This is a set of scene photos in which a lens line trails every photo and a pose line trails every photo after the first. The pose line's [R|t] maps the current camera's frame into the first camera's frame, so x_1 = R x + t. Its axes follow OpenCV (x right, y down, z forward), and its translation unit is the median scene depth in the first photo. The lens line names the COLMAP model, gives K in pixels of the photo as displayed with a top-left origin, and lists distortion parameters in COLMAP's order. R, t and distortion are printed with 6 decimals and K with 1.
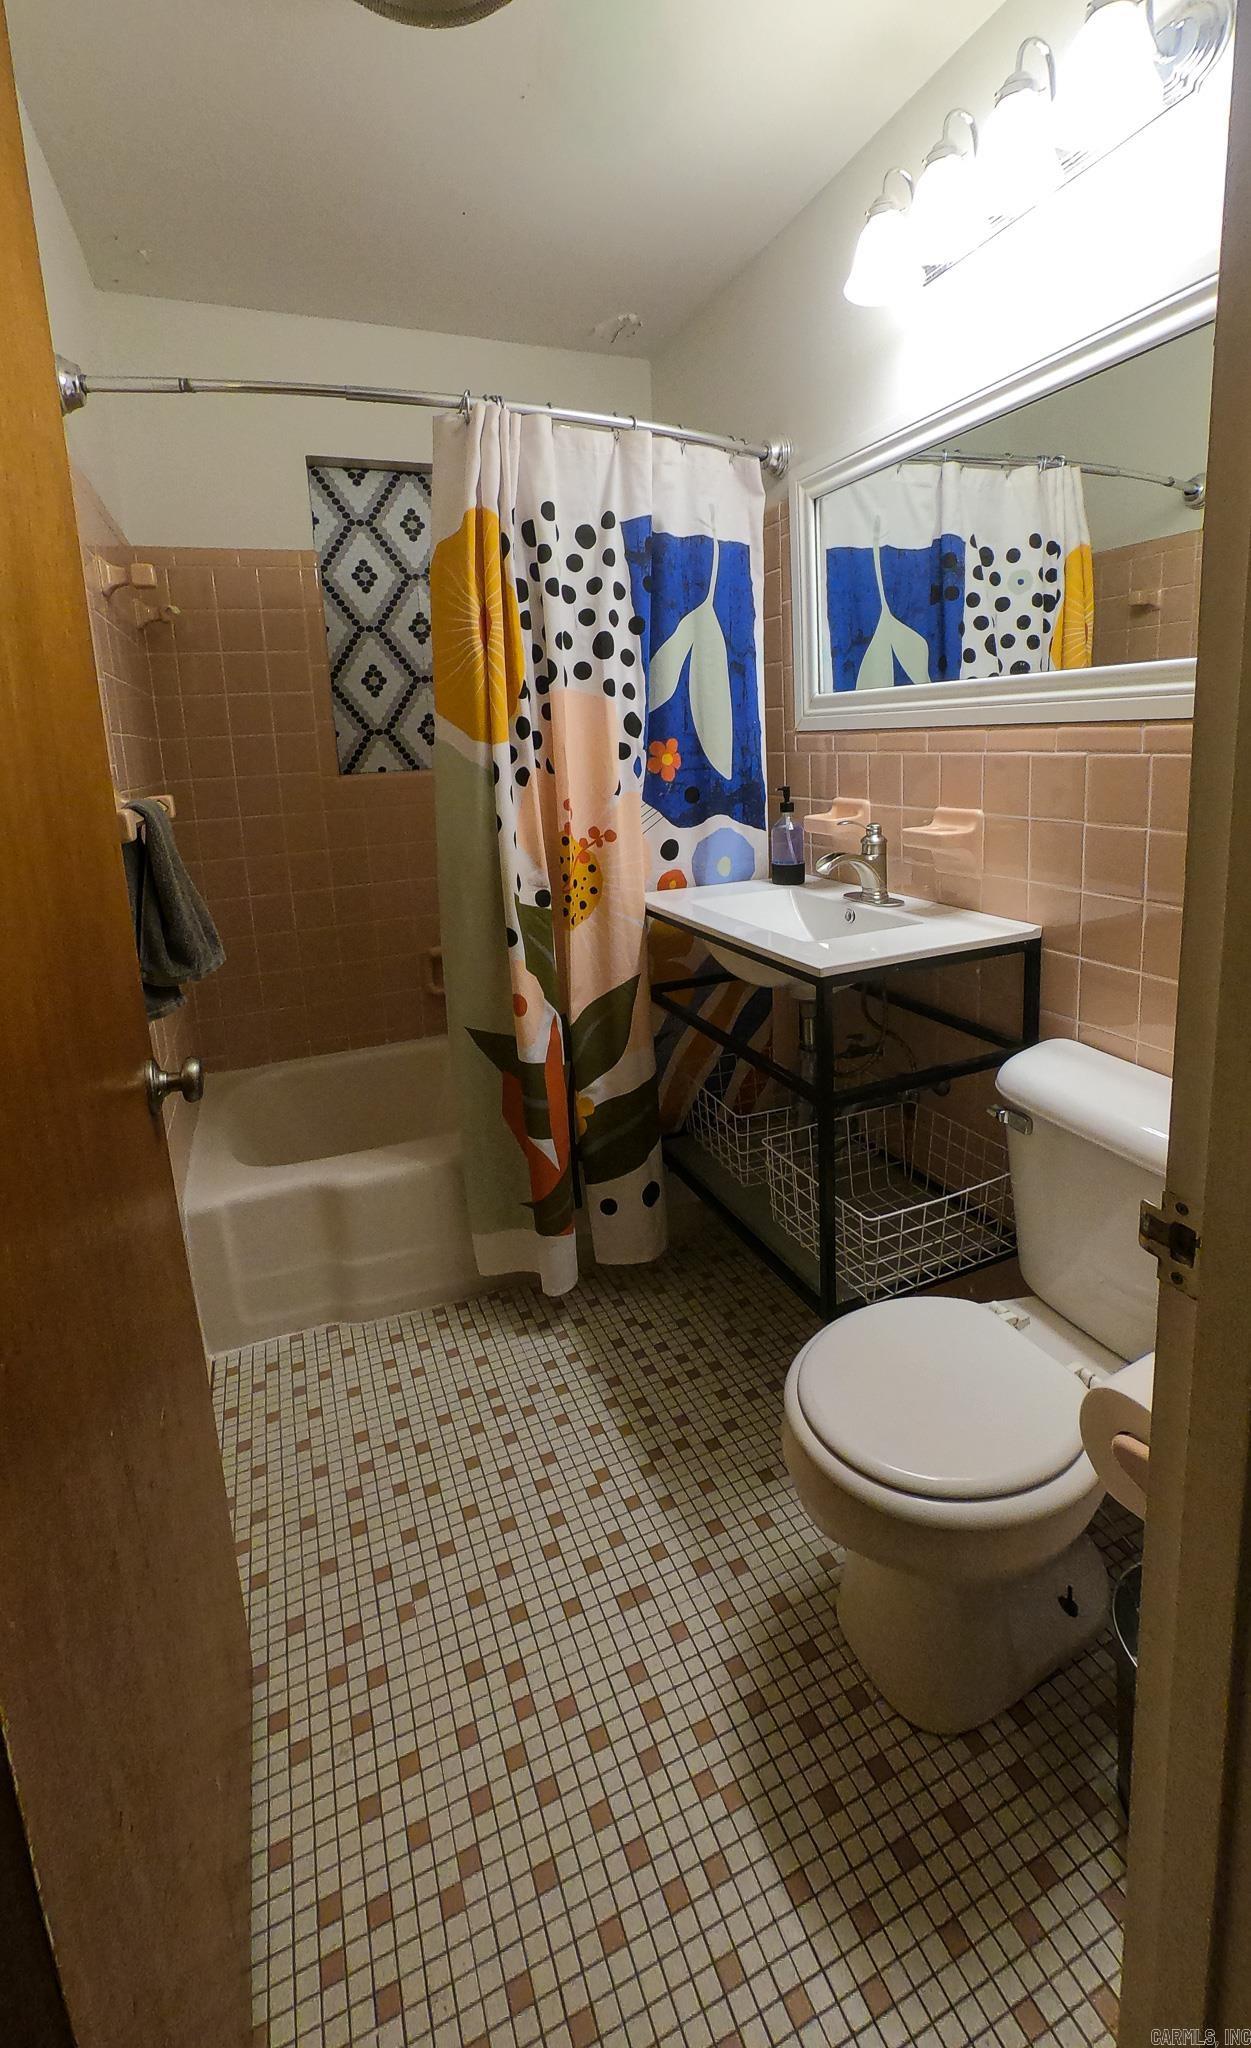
lens RADIAL K [[890.5, 0, 653.6], [0, 890.5, 901.2], [0, 0, 1]] dist [-0.001562, -0.008605]
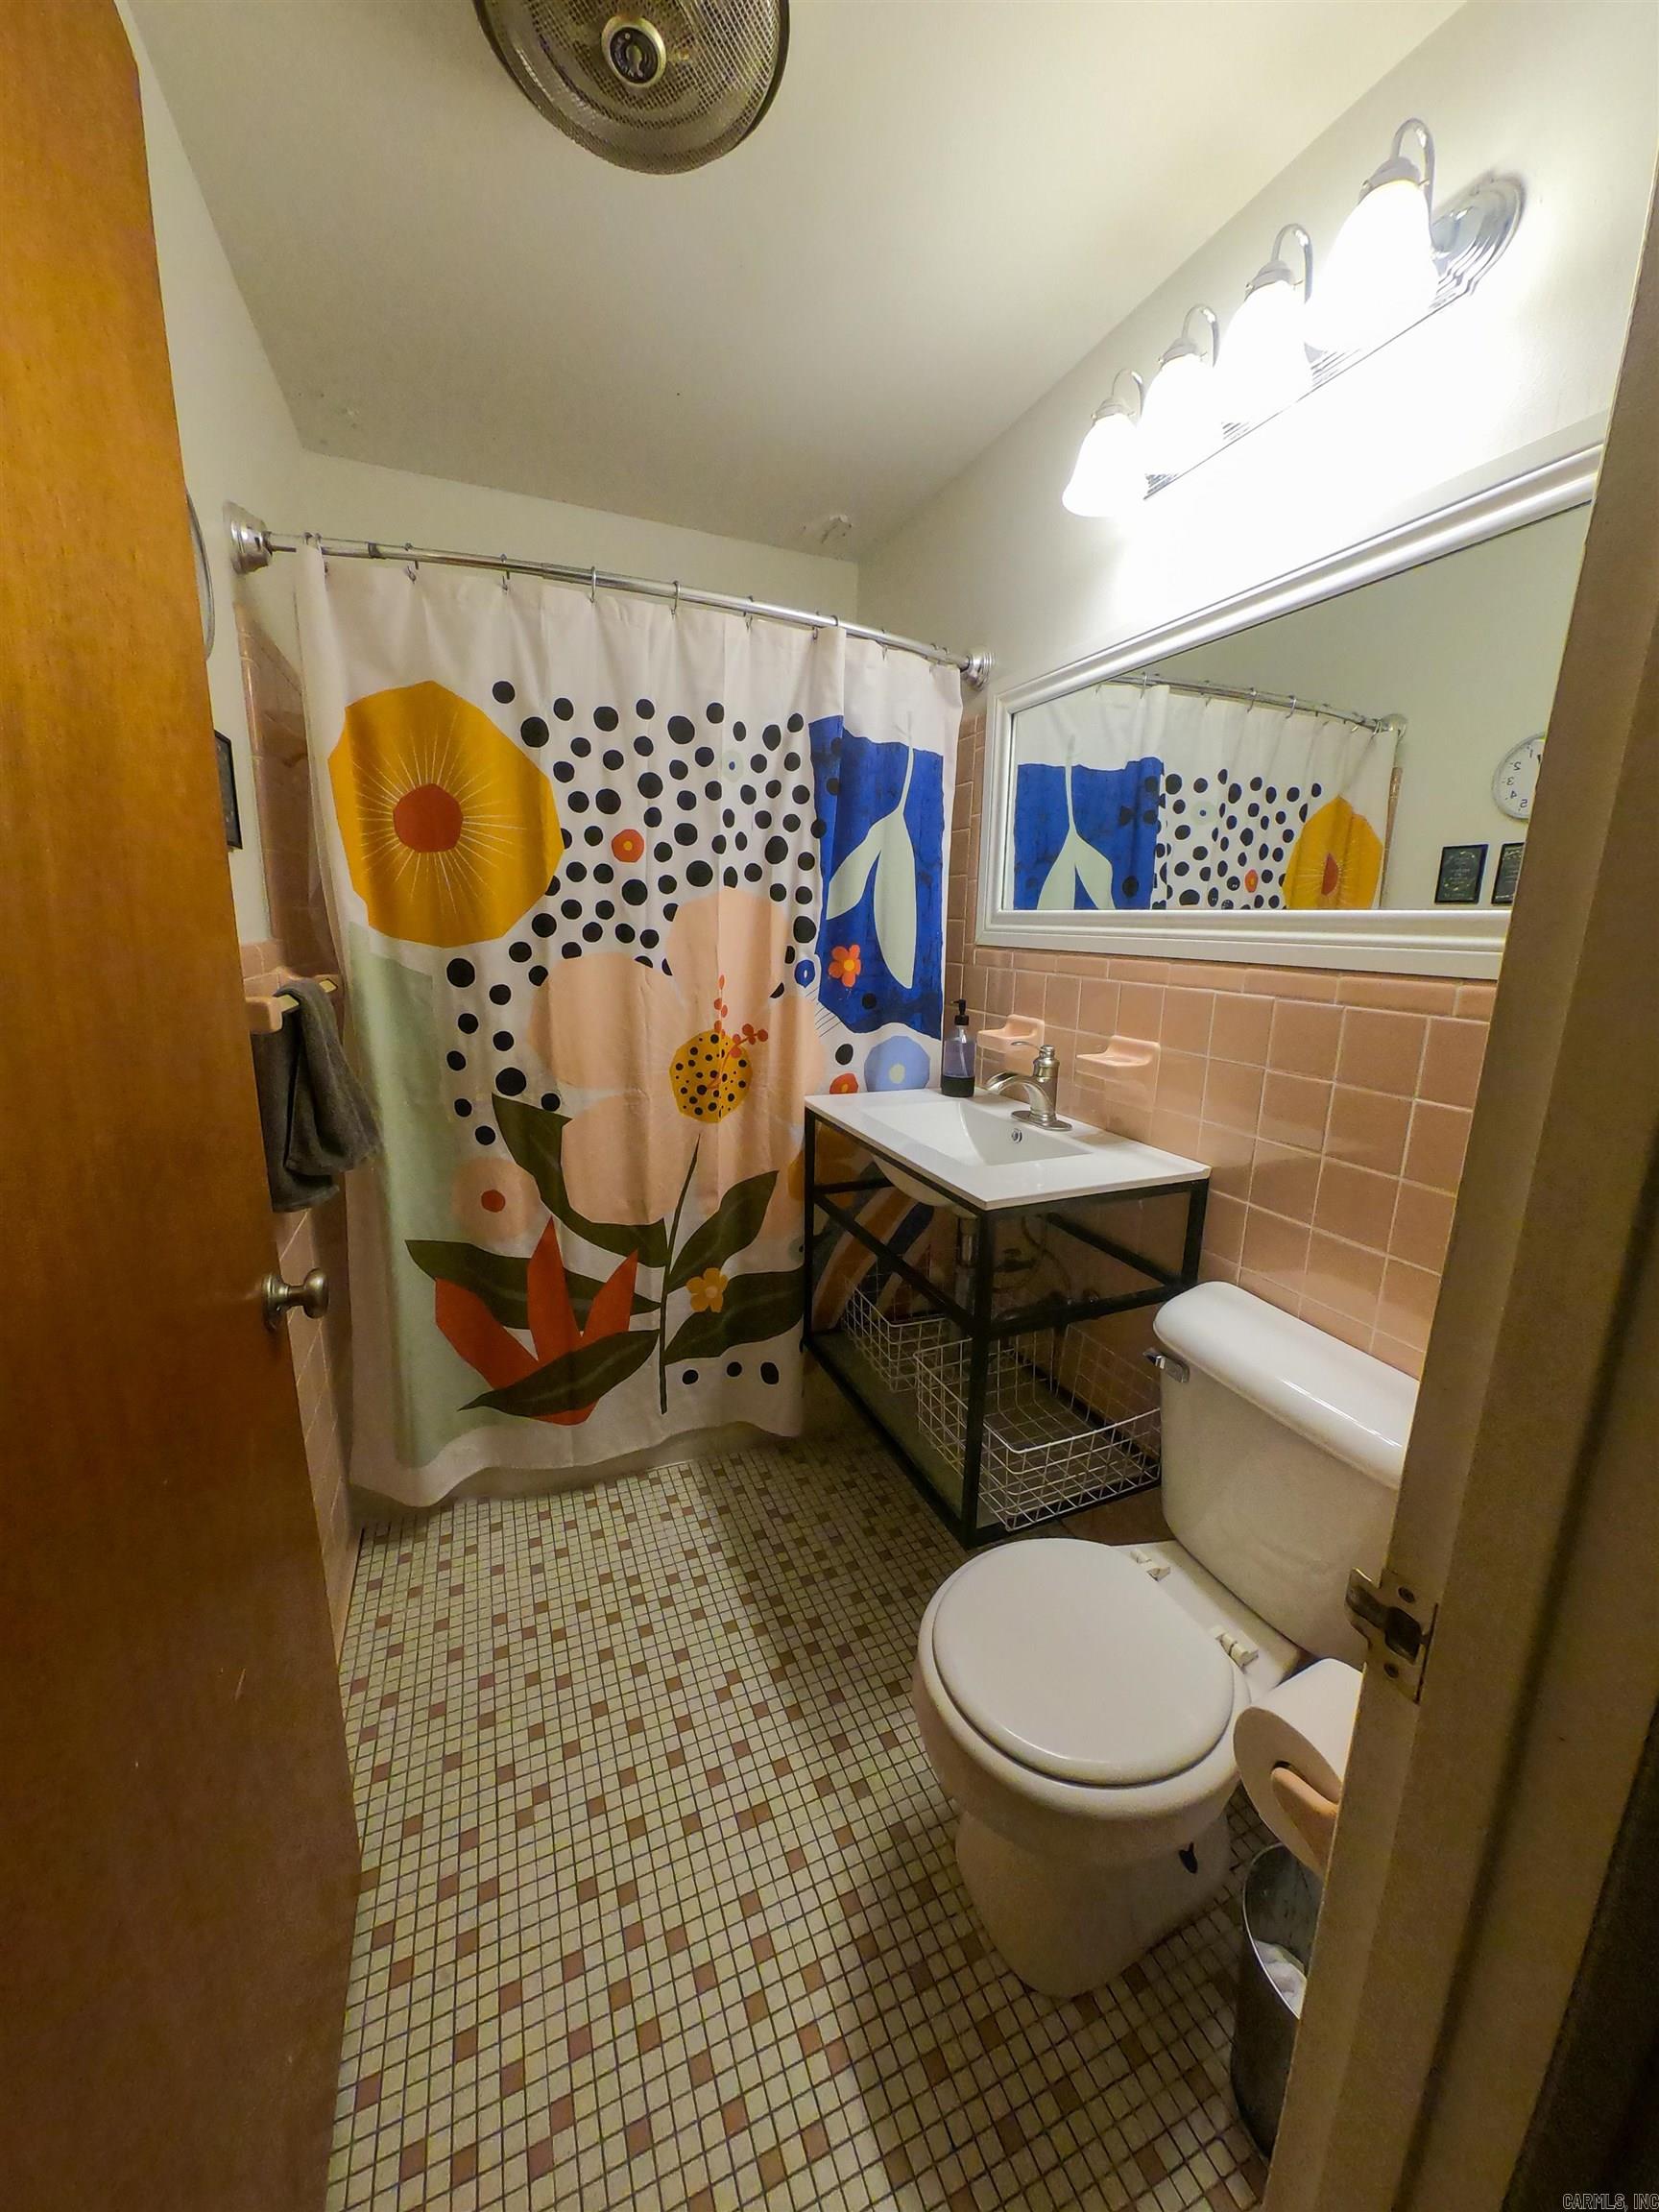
lens RADIAL K [[818.2, 0, 829.5], [0, 818.2, 1106.0], [0, 0, 1]] dist [-0.013137, -0.000201]
pose [[0.997690, 0.067780, 0.004570, 0.004141], [-0.067898, 0.997090, 0.034659, -0.046915], [-0.002207, -0.034889, 0.999389, 0.106574]]
